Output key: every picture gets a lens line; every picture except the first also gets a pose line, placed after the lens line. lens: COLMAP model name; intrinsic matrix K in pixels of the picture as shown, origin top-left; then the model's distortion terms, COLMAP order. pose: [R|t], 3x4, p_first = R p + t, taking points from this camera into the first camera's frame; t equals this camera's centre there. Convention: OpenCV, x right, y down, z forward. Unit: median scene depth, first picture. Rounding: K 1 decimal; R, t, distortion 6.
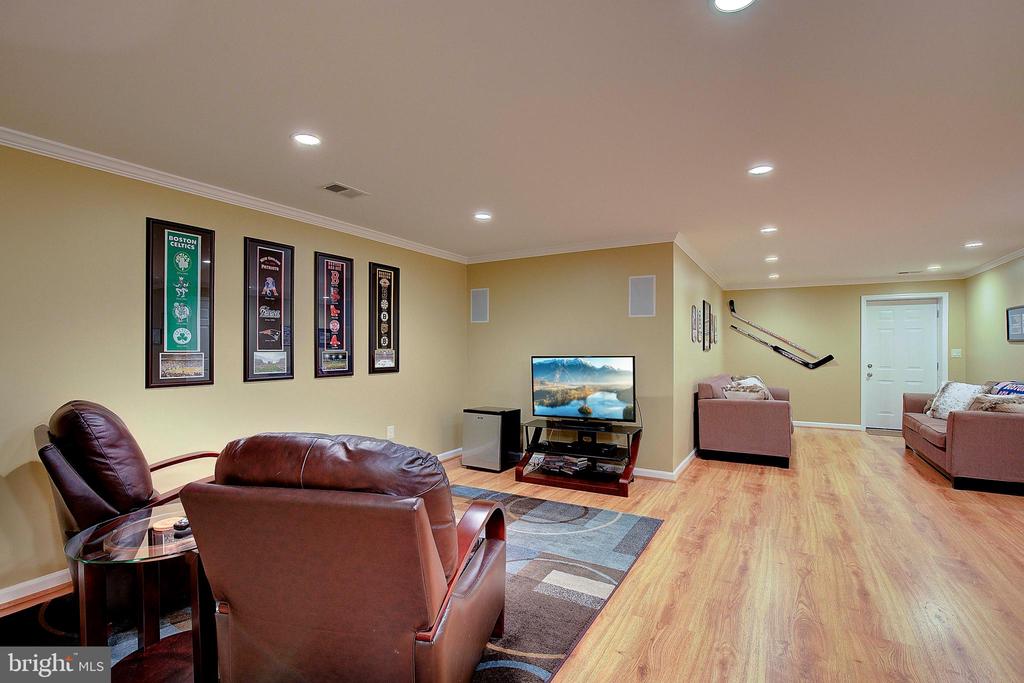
lens RADIAL K [[463.4, 0, 527.7], [0, 463.4, 348.9], [0, 0, 1]] dist [-0.033338, 0.008480]
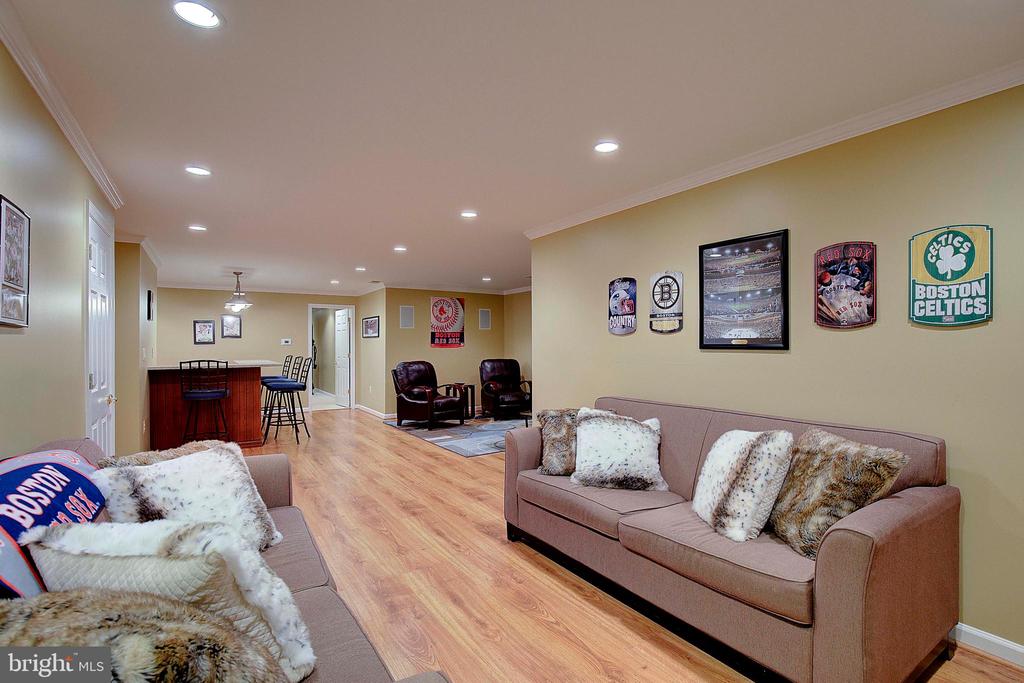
lens RADIAL K [[476.5, 0, 512.0], [0, 476.5, 341.5], [0, 0, 1]] dist [-0.031204, 0.000177]
pose [[-0.464709, -0.005078, -0.885449, 1.250890], [0.002148, 0.999974, -0.006863, -0.001627], [0.885461, -0.005091, -0.464686, 1.436520]]
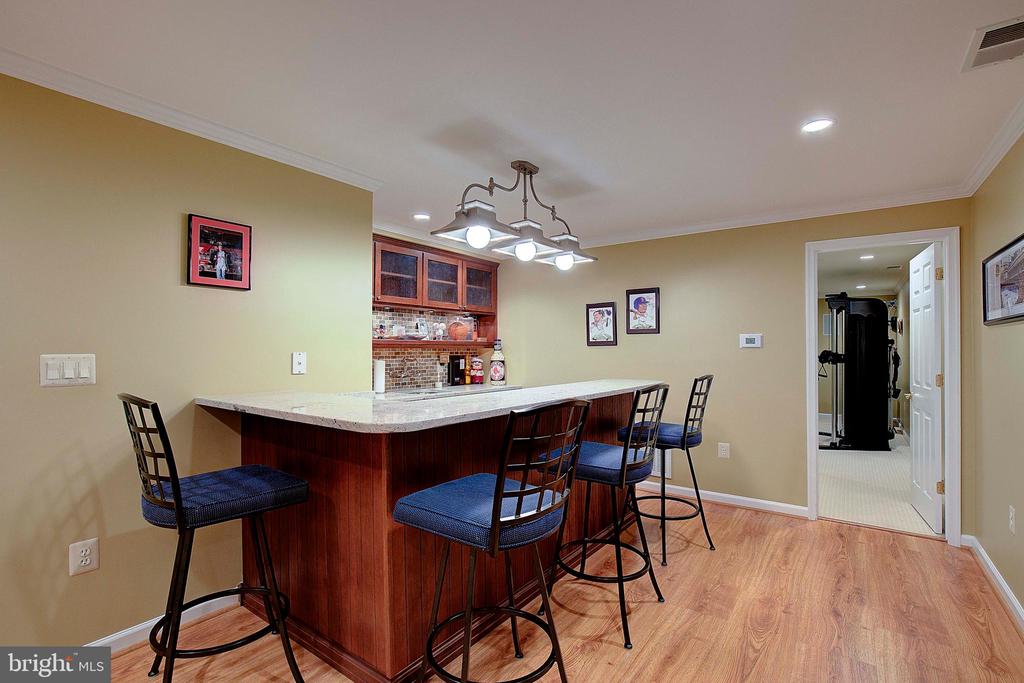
lens RADIAL K [[464.2, 0, 518.7], [0, 464.2, 343.4], [0, 0, 1]] dist [-0.034859, 0.007821]
pose [[-0.993836, -0.003933, 0.110794, 0.229364], [-0.004848, 0.999956, -0.007992, -0.001794], [-0.110757, -0.008480, -0.993811, 0.519105]]
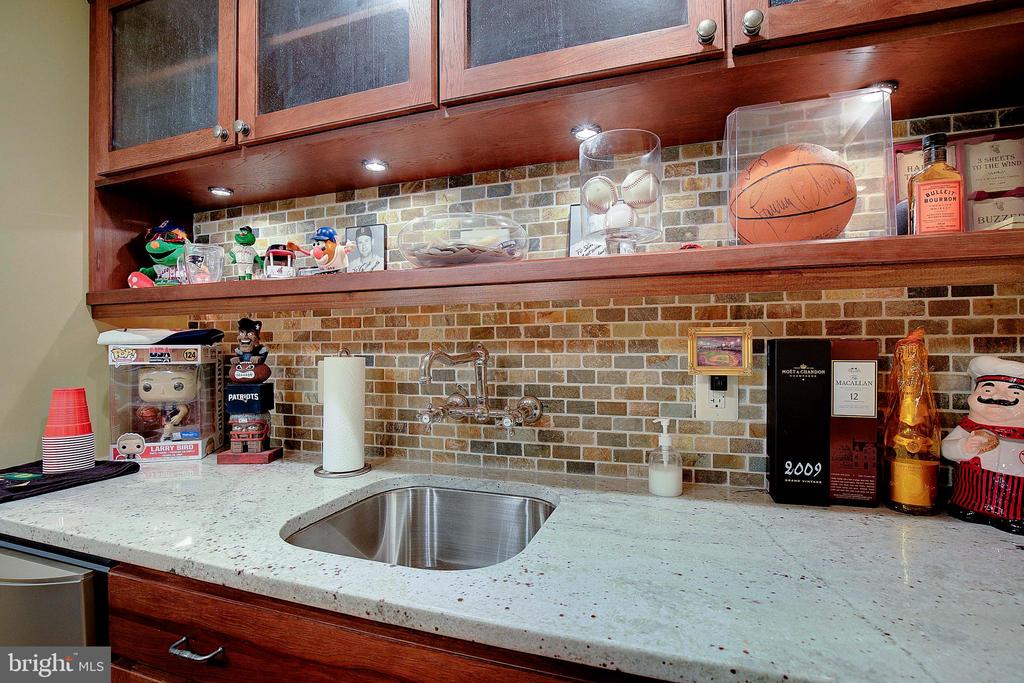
lens RADIAL K [[476.5, 0, 512.0], [0, 476.5, 341.5], [0, 0, 1]] dist [-0.031204, 0.000177]
pose [[-0.189464, 0.006972, 0.981863, 0.324456], [0.012745, 0.999908, -0.004640, 0.019853], [-0.981805, 0.011635, -0.189536, -0.430829]]
